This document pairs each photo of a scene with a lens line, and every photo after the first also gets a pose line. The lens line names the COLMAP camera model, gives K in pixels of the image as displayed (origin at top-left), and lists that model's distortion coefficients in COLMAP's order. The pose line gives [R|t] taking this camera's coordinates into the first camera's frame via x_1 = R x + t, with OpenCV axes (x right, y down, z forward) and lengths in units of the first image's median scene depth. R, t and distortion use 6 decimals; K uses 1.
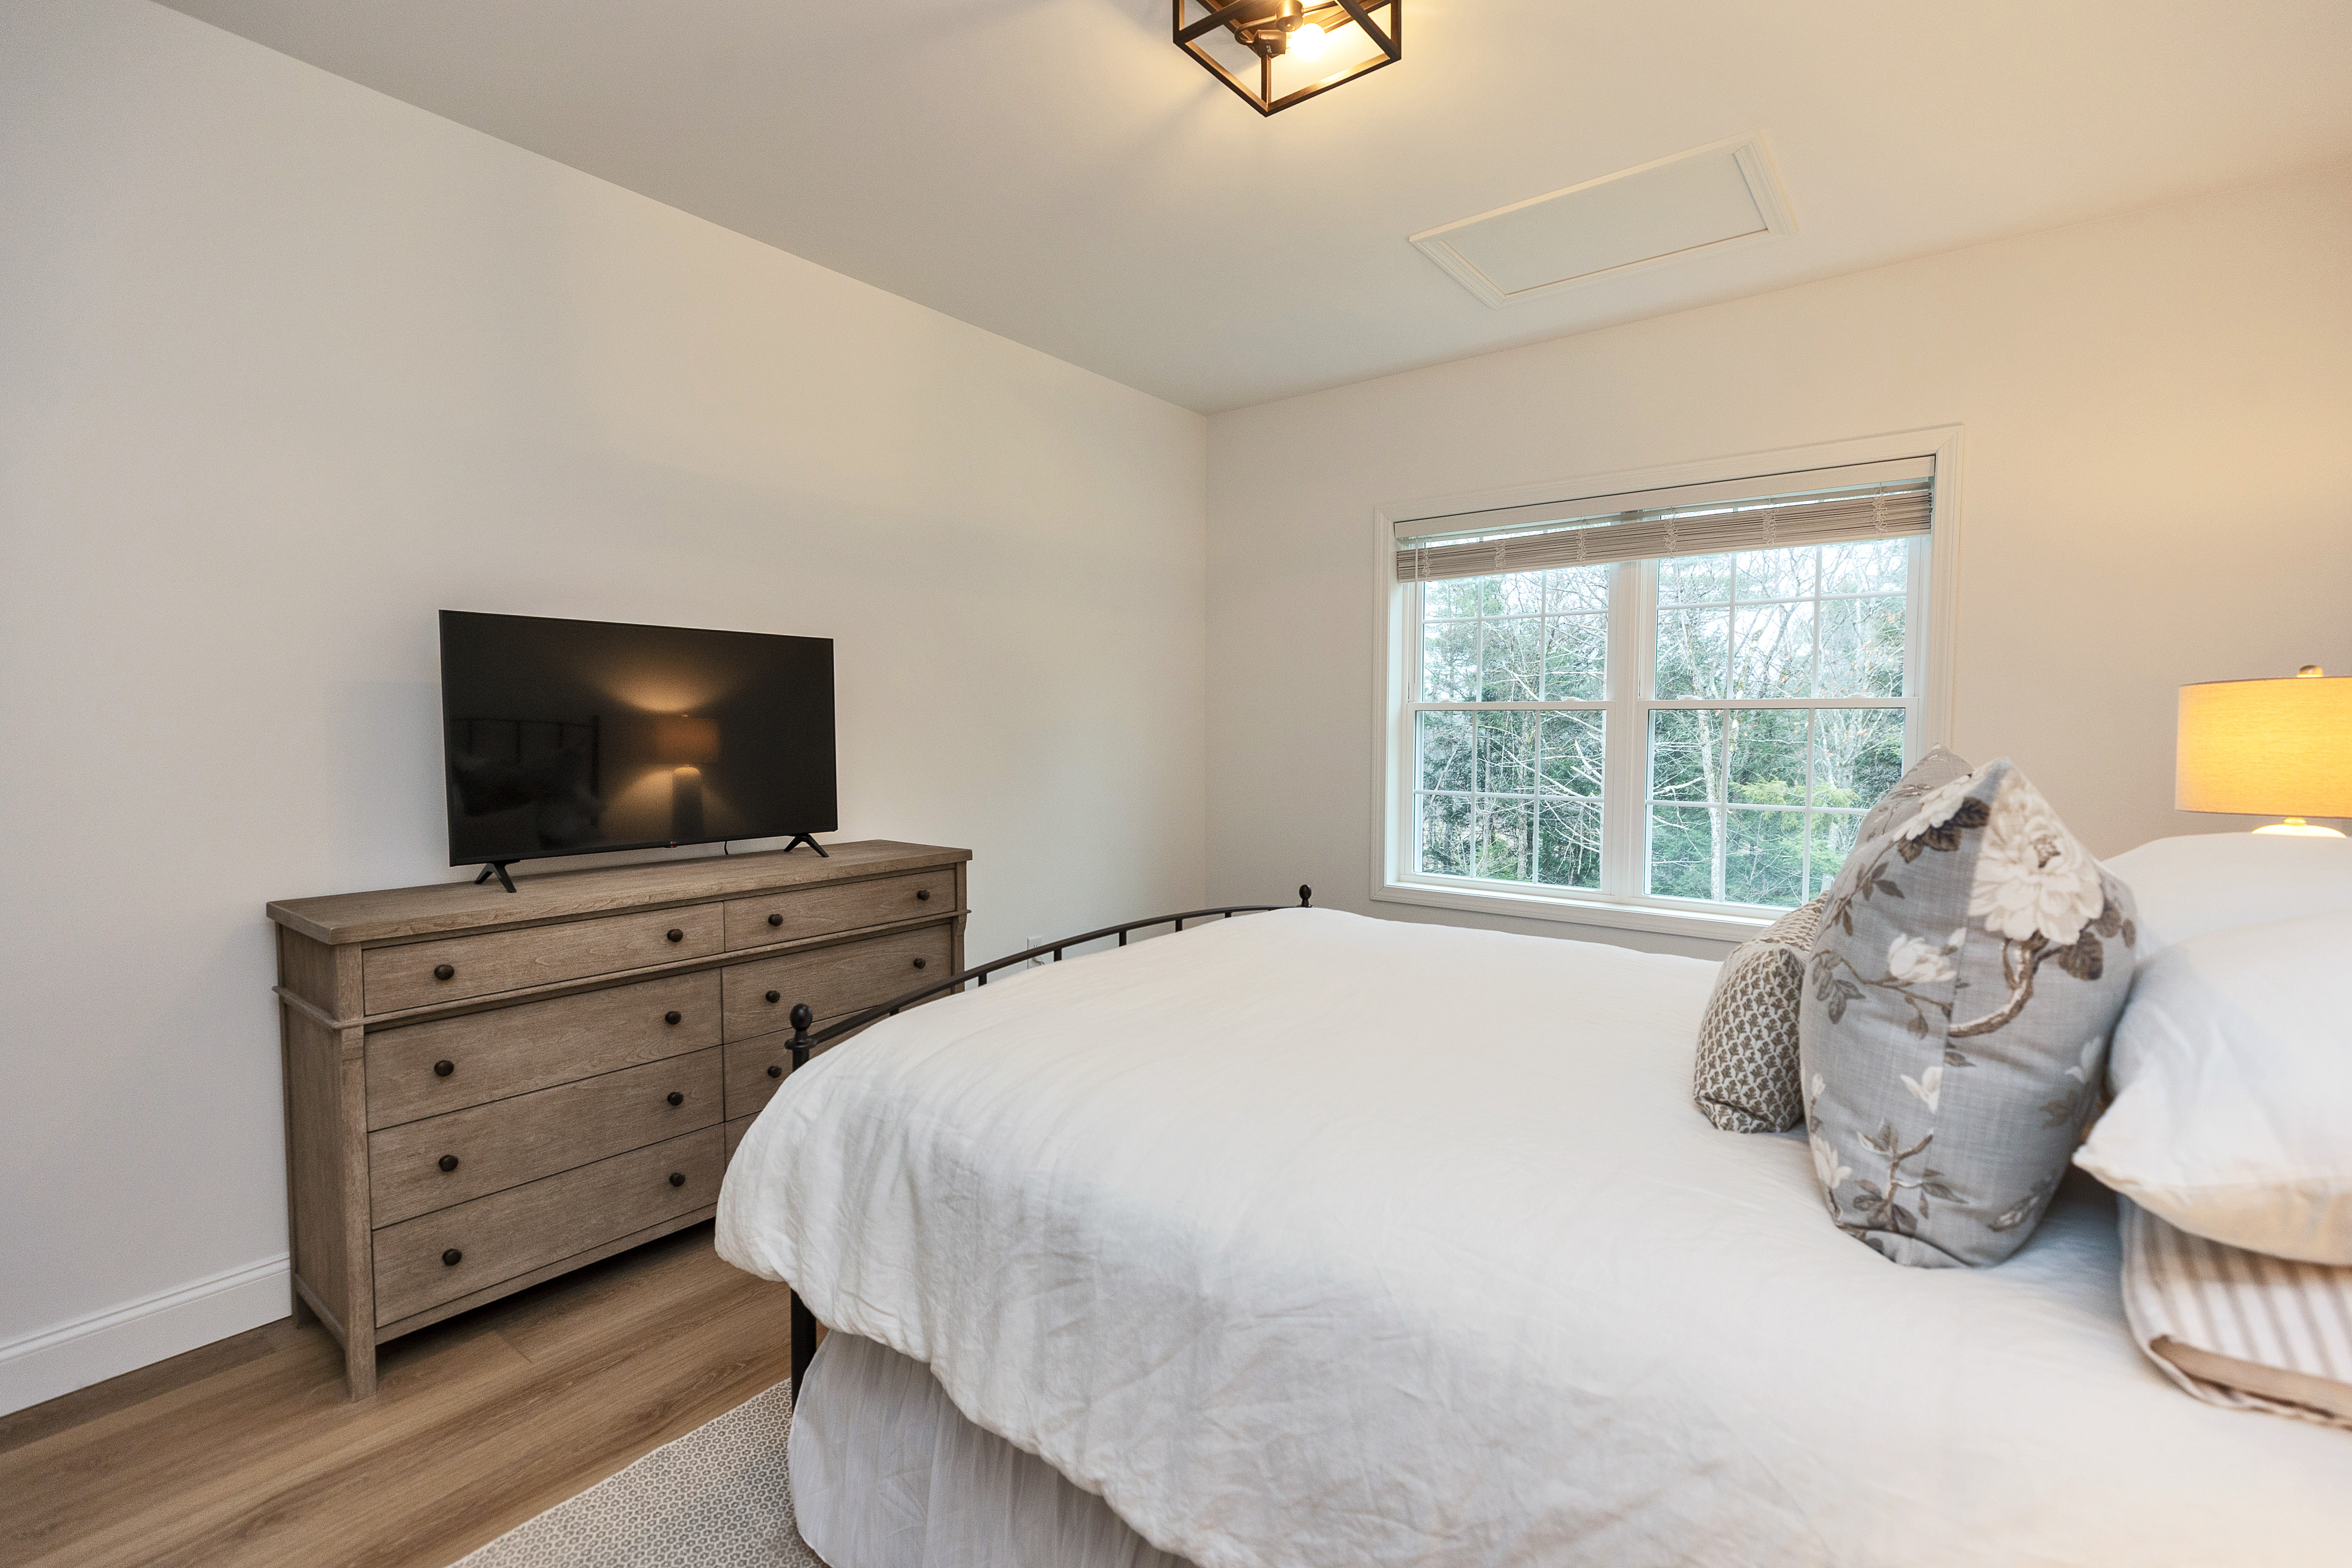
lens RADIAL K [[1046.8, 0, 1173.2], [0, 1046.8, 779.0], [0, 0, 1]] dist [0.006874, -0.001745]
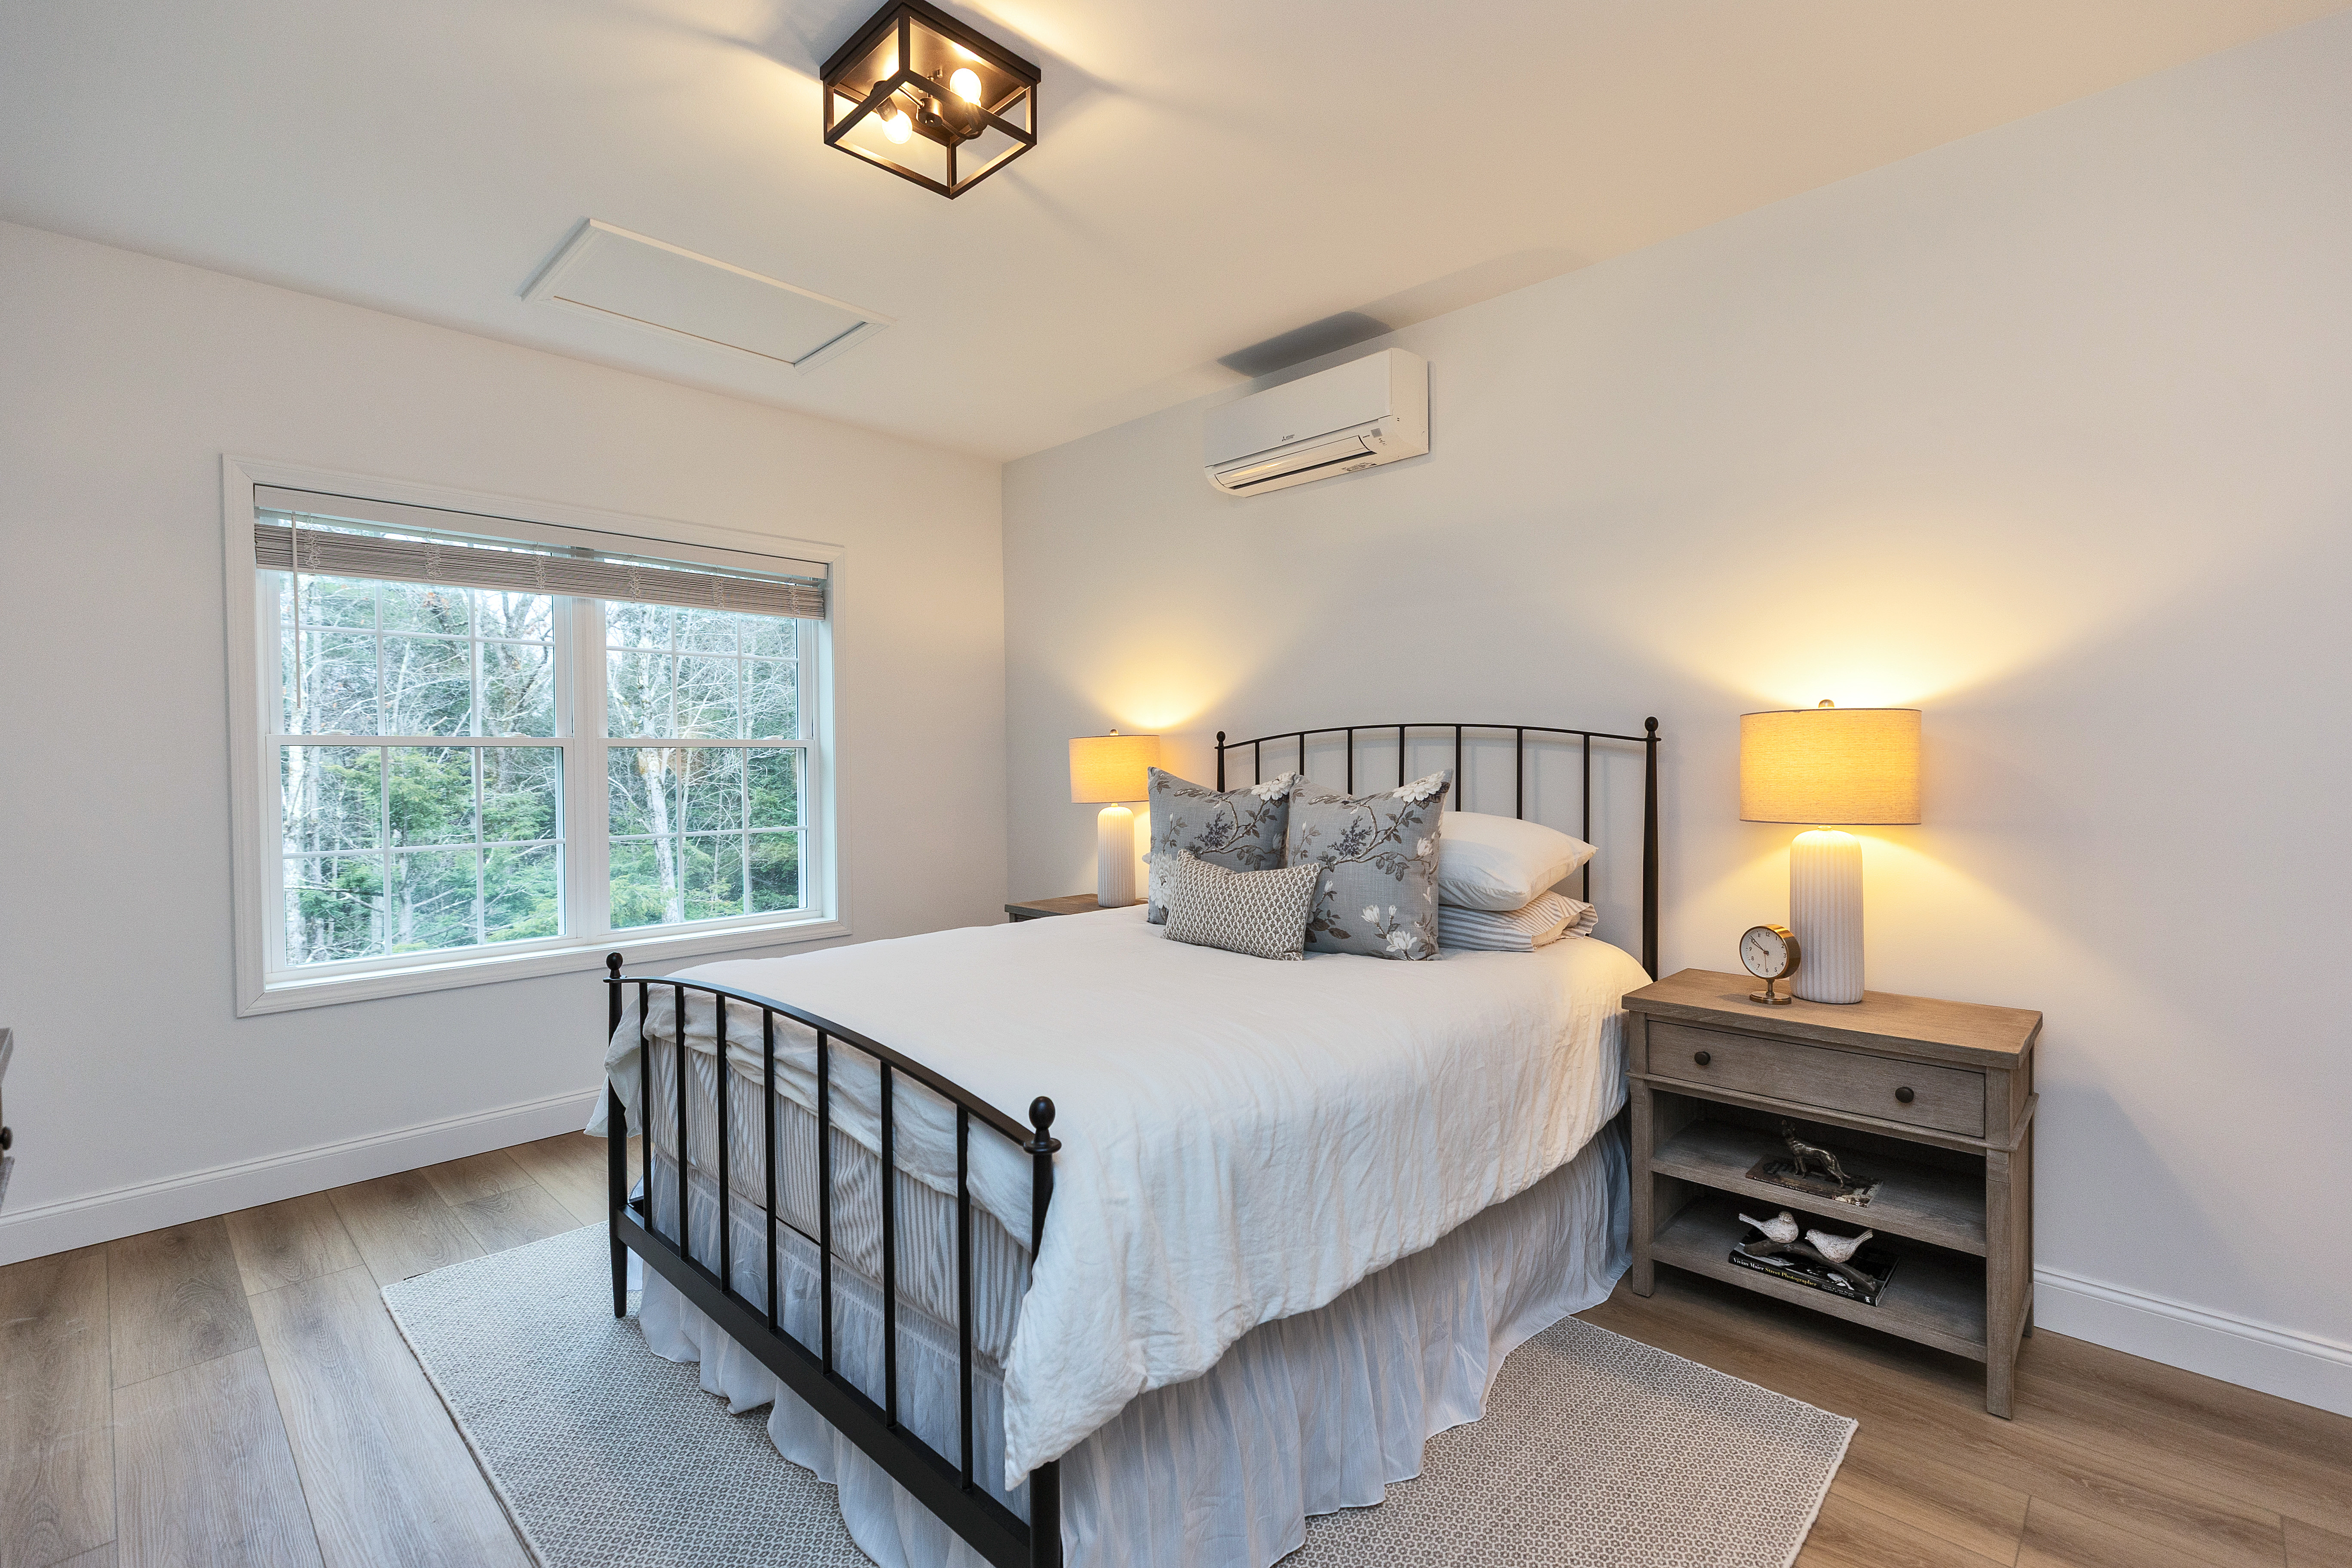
lens RADIAL K [[1046.8, 0, 1173.2], [0, 1046.8, 779.0], [0, 0, 1]] dist [0.006874, -0.001745]
pose [[0.125223, -0.021889, 0.991887, -0.579518], [0.059425, 0.998127, 0.014525, -0.020279], [-0.990347, 0.057124, 0.126289, 0.390767]]
